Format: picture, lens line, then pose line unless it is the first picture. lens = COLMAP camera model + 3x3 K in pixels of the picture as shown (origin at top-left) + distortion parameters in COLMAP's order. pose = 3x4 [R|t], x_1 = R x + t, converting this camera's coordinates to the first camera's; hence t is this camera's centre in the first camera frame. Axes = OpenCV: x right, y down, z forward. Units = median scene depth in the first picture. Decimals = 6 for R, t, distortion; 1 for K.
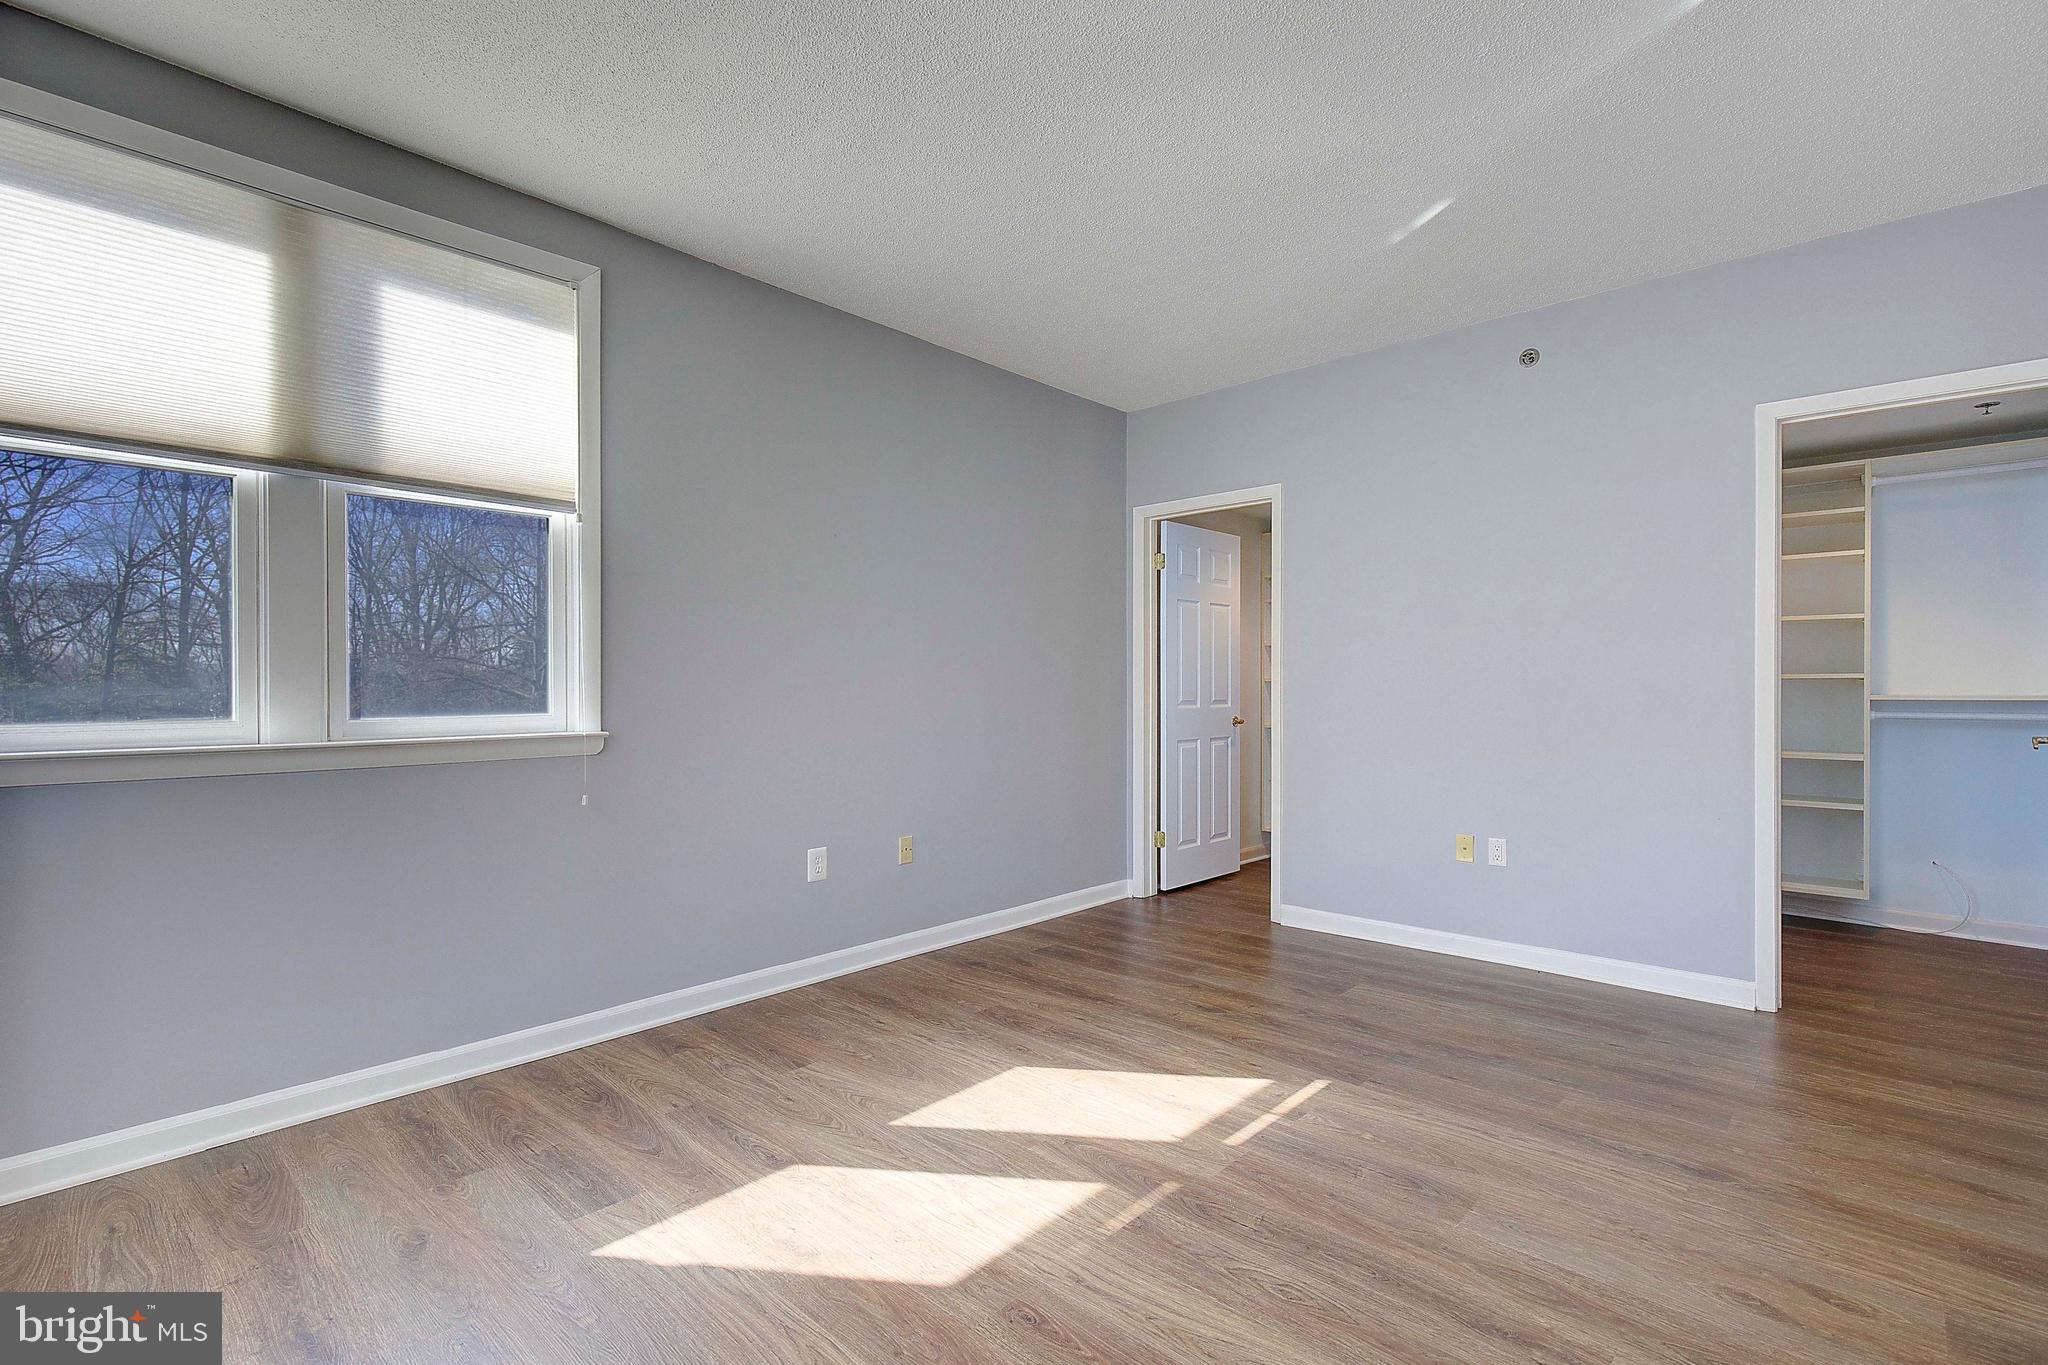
lens RADIAL K [[917.9, 0, 1036.4], [0, 917.9, 699.3], [0, 0, 1]] dist [0.003485, -0.001075]
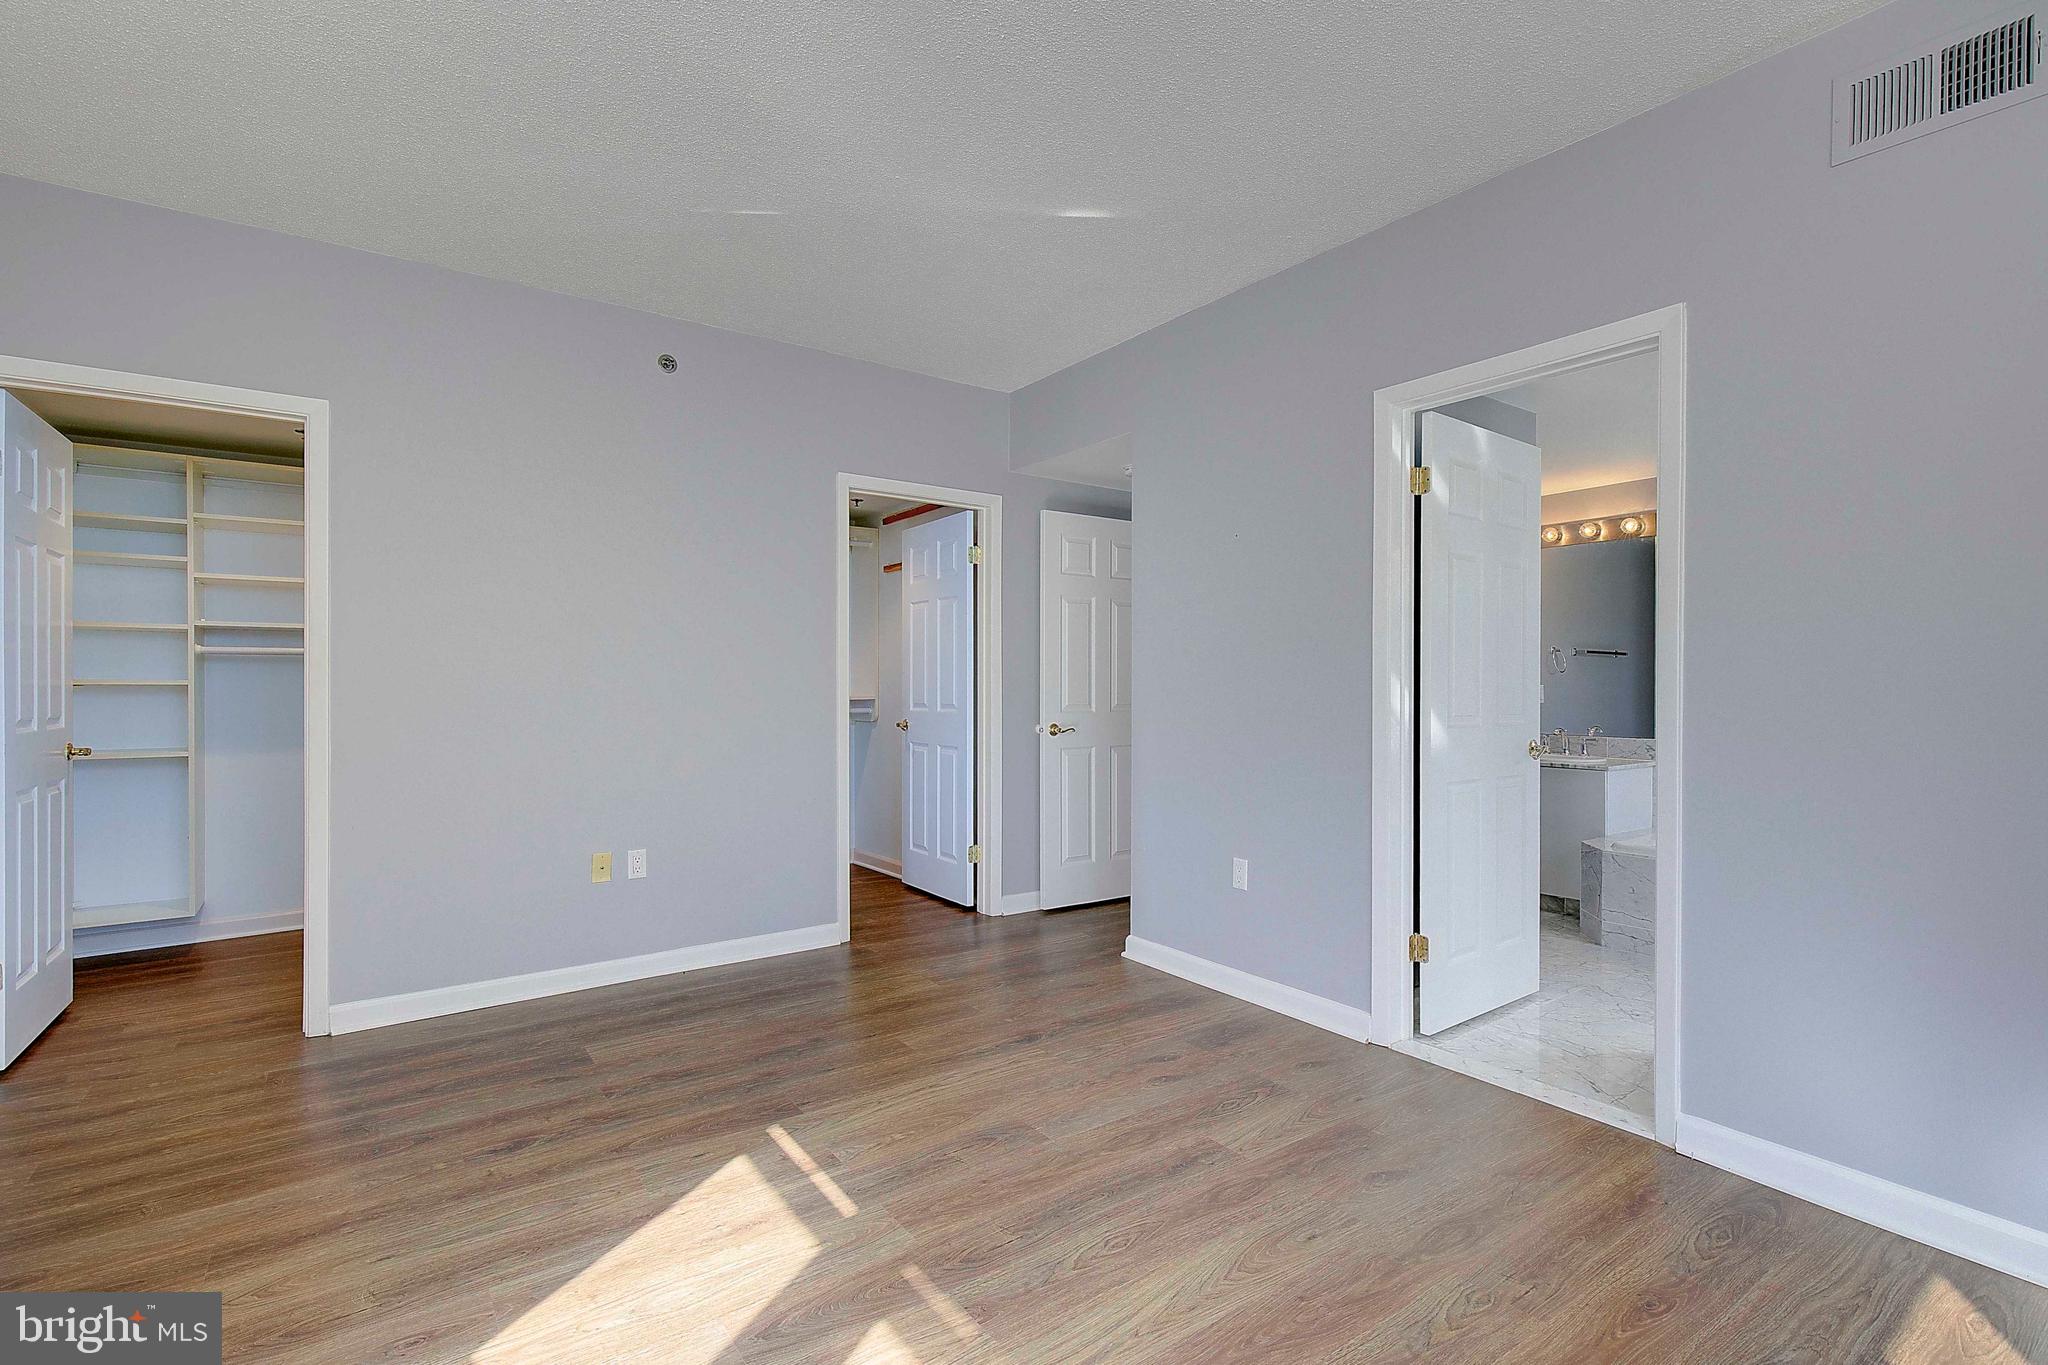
lens RADIAL K [[959.0, 0, 1034.0], [0, 959.0, 690.7], [0, 0, 1]] dist [-0.012627, 0.000882]
pose [[0.196832, -0.002927, 0.980433, -0.526817], [0.014543, 0.999894, 0.000065, -0.012174], [-0.980329, 0.014246, 0.196853, 0.522339]]
